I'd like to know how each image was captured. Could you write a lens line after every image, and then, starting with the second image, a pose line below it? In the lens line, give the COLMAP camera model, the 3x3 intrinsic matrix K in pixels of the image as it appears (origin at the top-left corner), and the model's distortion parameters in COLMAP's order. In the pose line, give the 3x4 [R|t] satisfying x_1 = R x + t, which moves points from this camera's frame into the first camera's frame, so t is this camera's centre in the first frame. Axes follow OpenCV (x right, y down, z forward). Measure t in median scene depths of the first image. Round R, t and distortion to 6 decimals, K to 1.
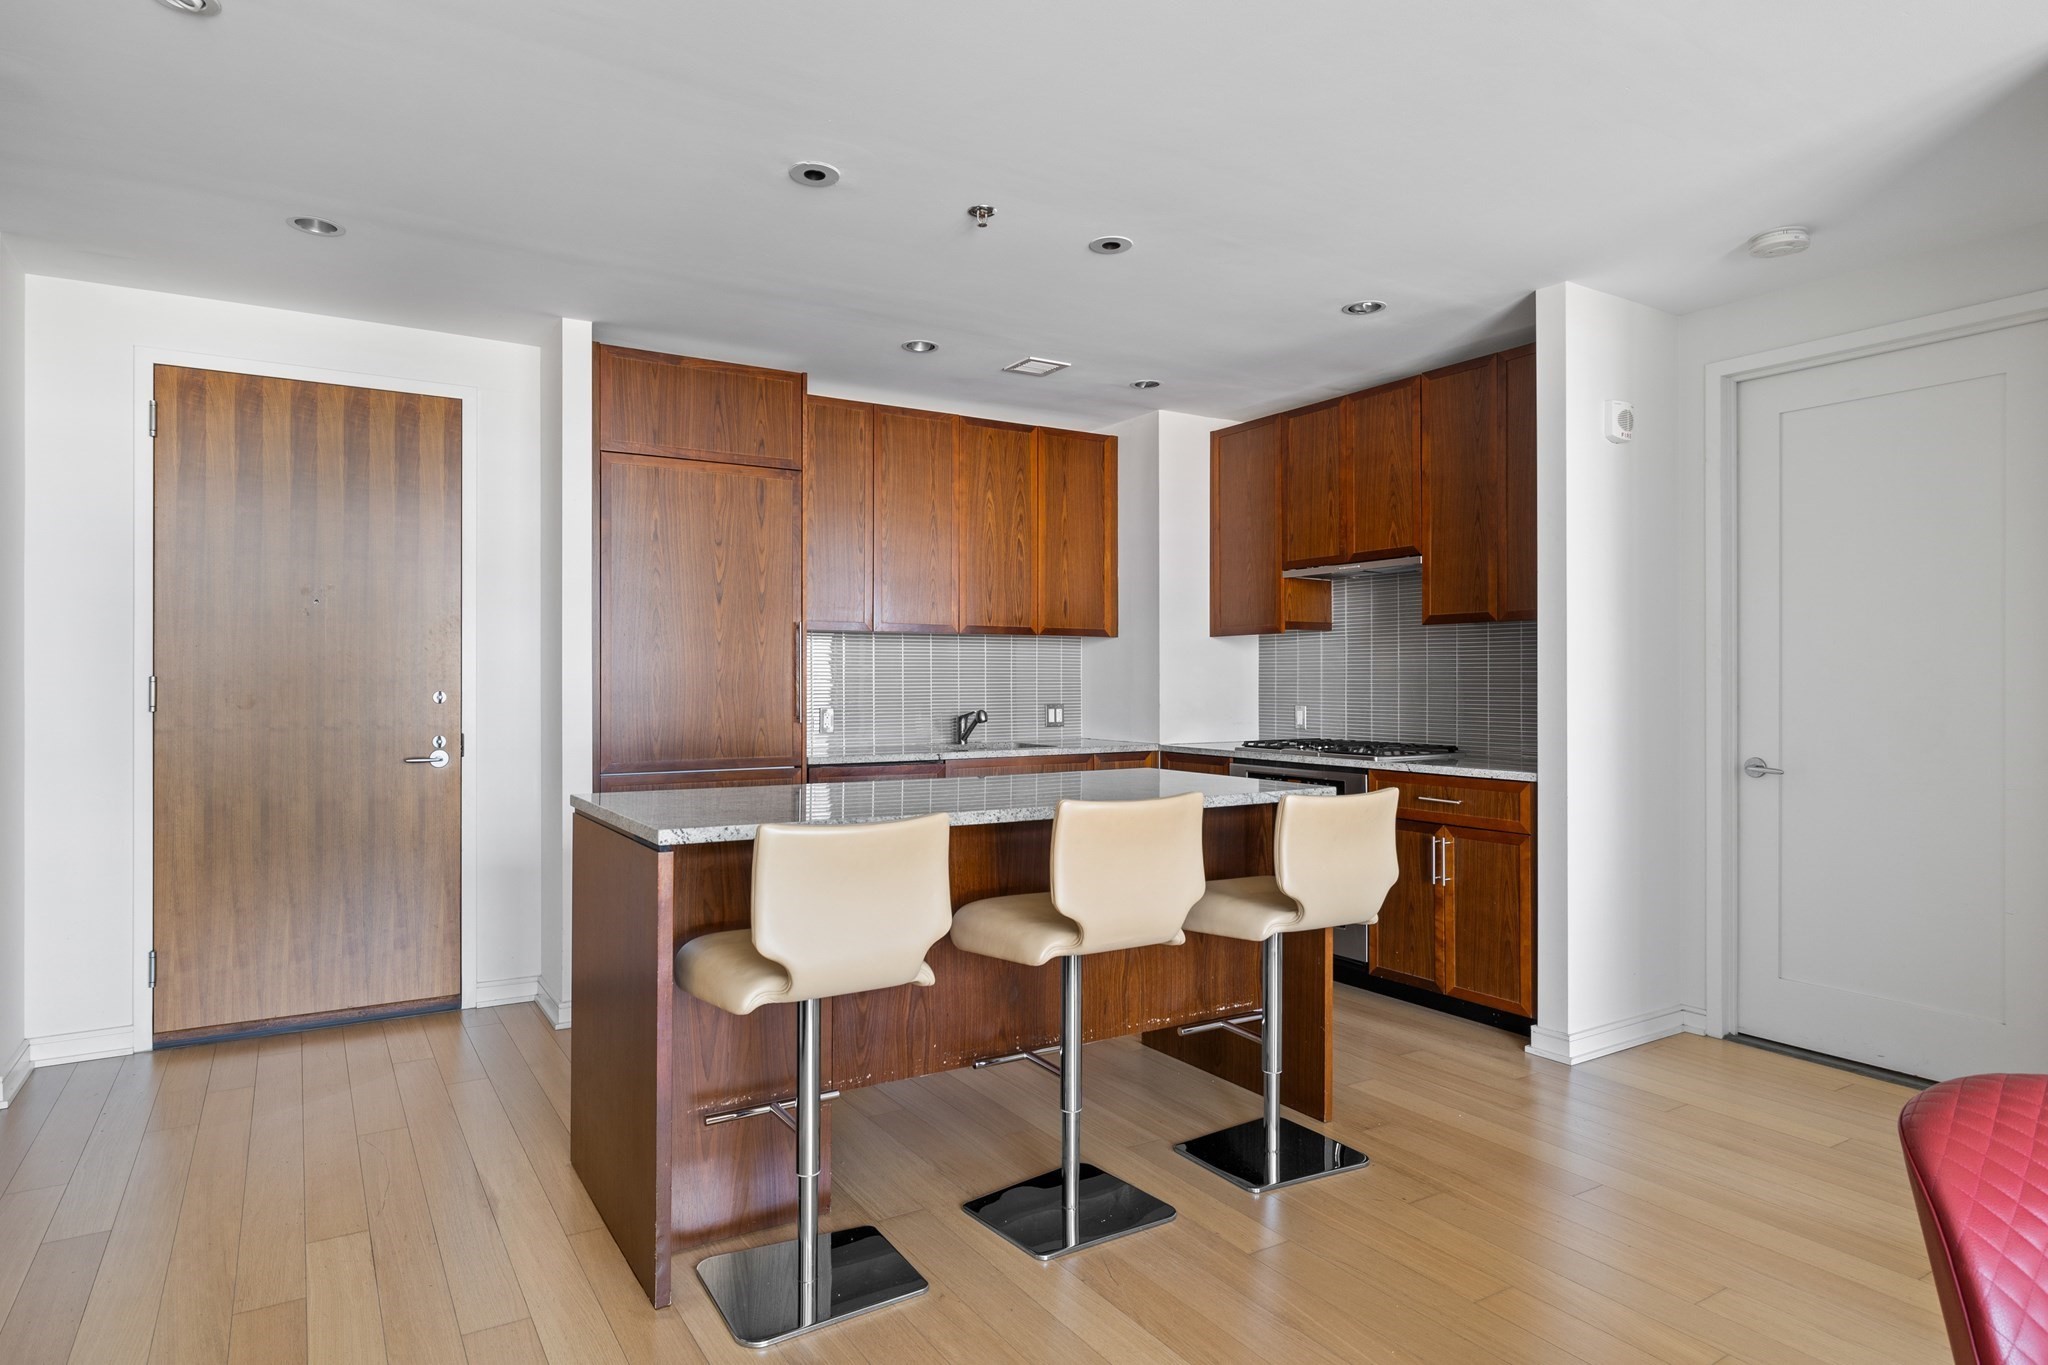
lens RADIAL K [[1167.2, 0, 1023.9], [0, 1167.2, 680.6], [0, 0, 1]] dist [-0.001566, -0.001314]
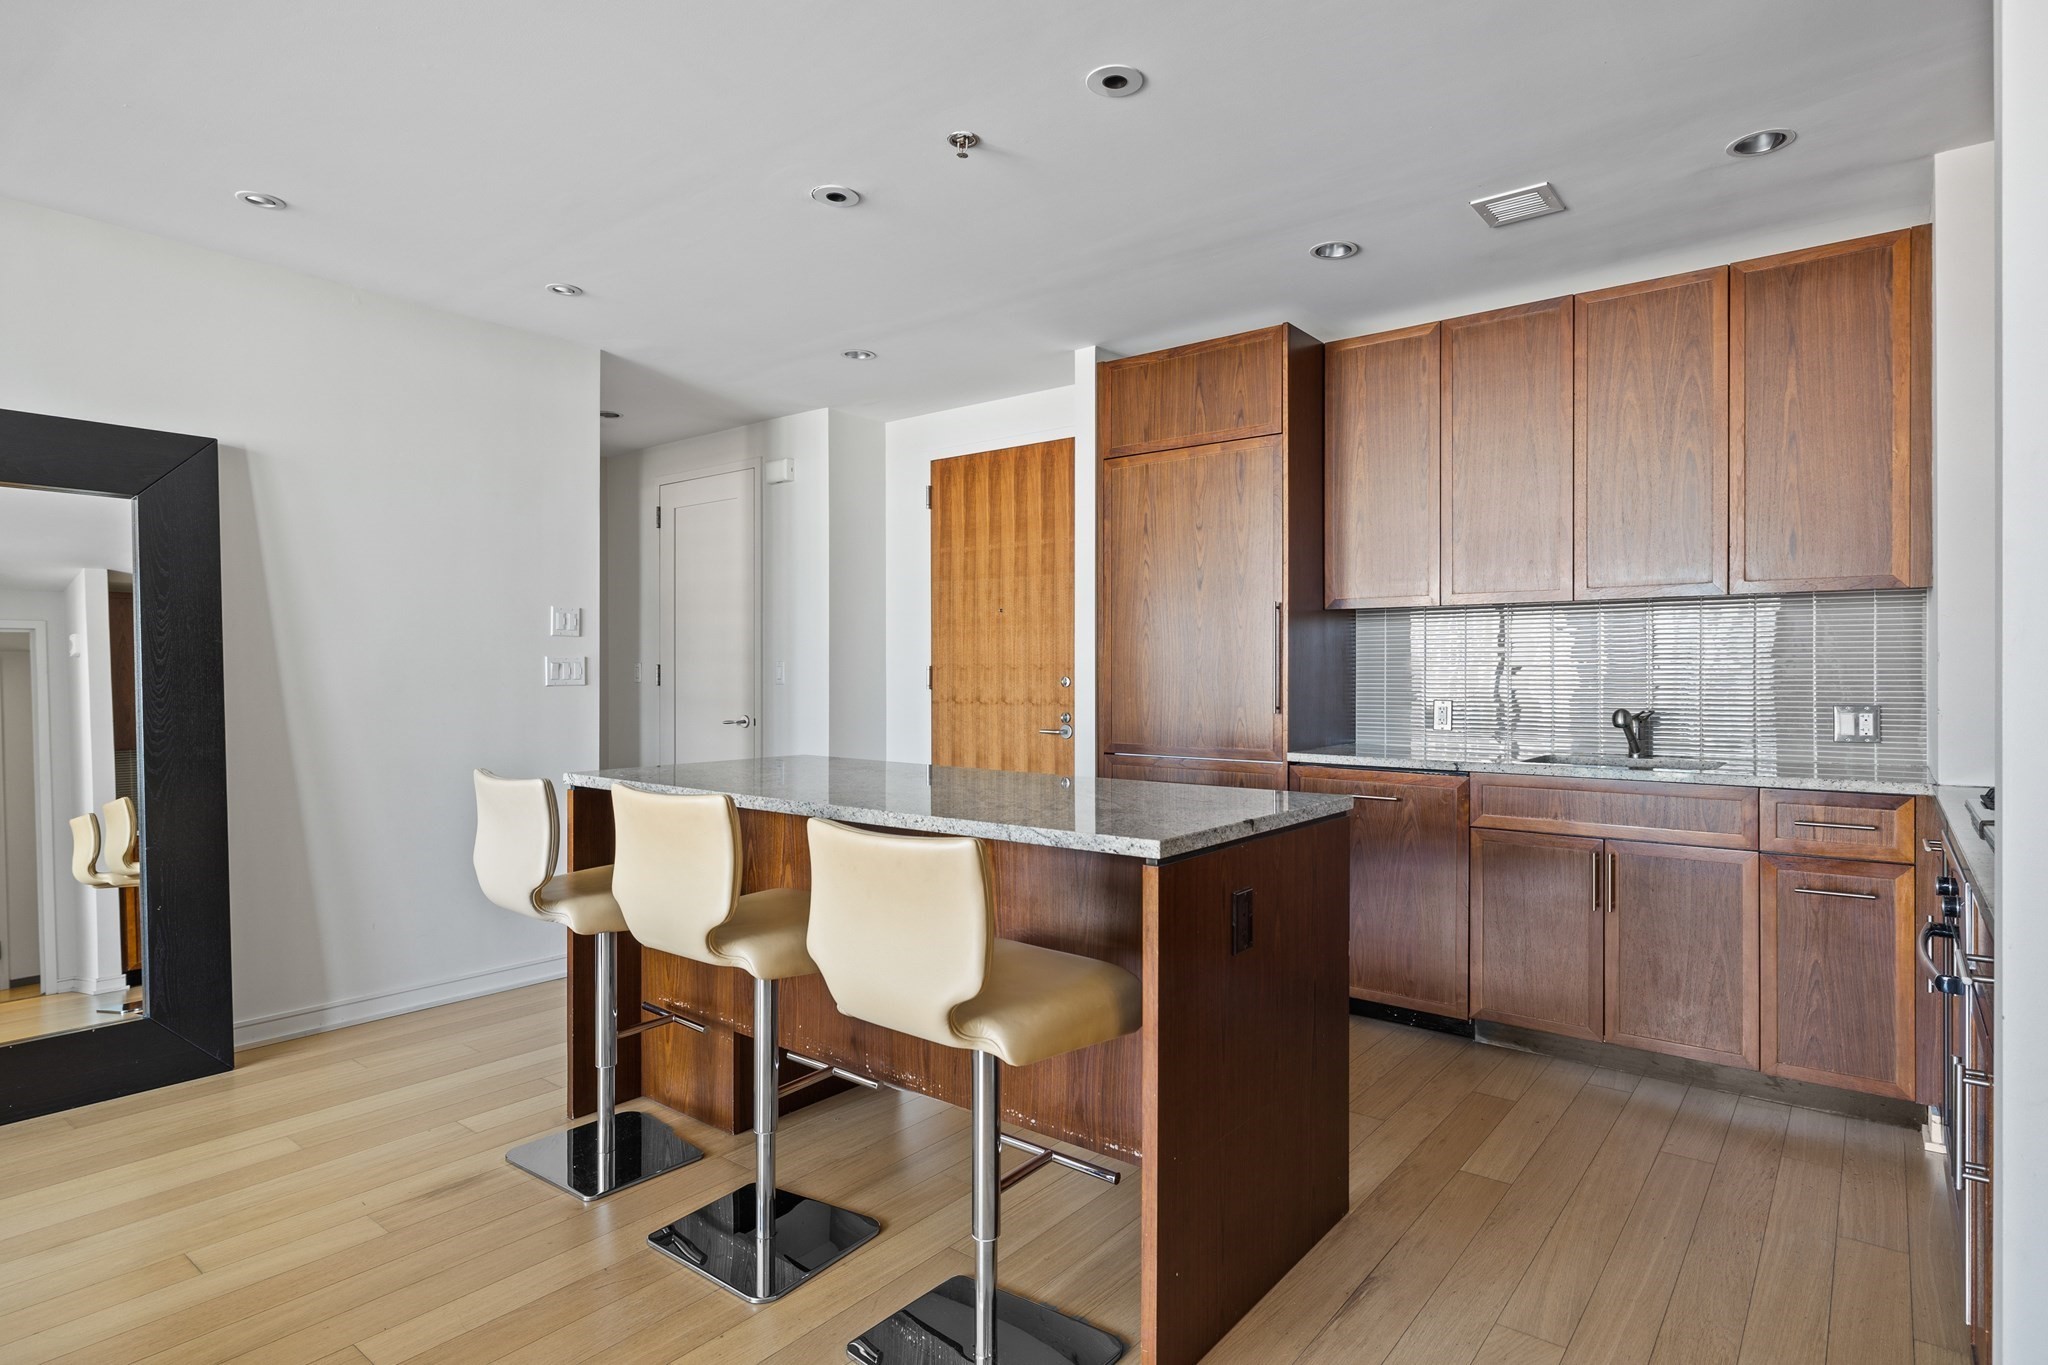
lens RADIAL K [[1110.5, 0, 1018.4], [0, 1110.5, 679.4], [0, 0, 1]] dist [0.001300, 0.000291]
pose [[0.327277, 0.009692, -0.944879, 0.562549], [0.004456, 0.999920, 0.011801, -0.001861], [0.944918, -0.008073, 0.327207, 0.537567]]
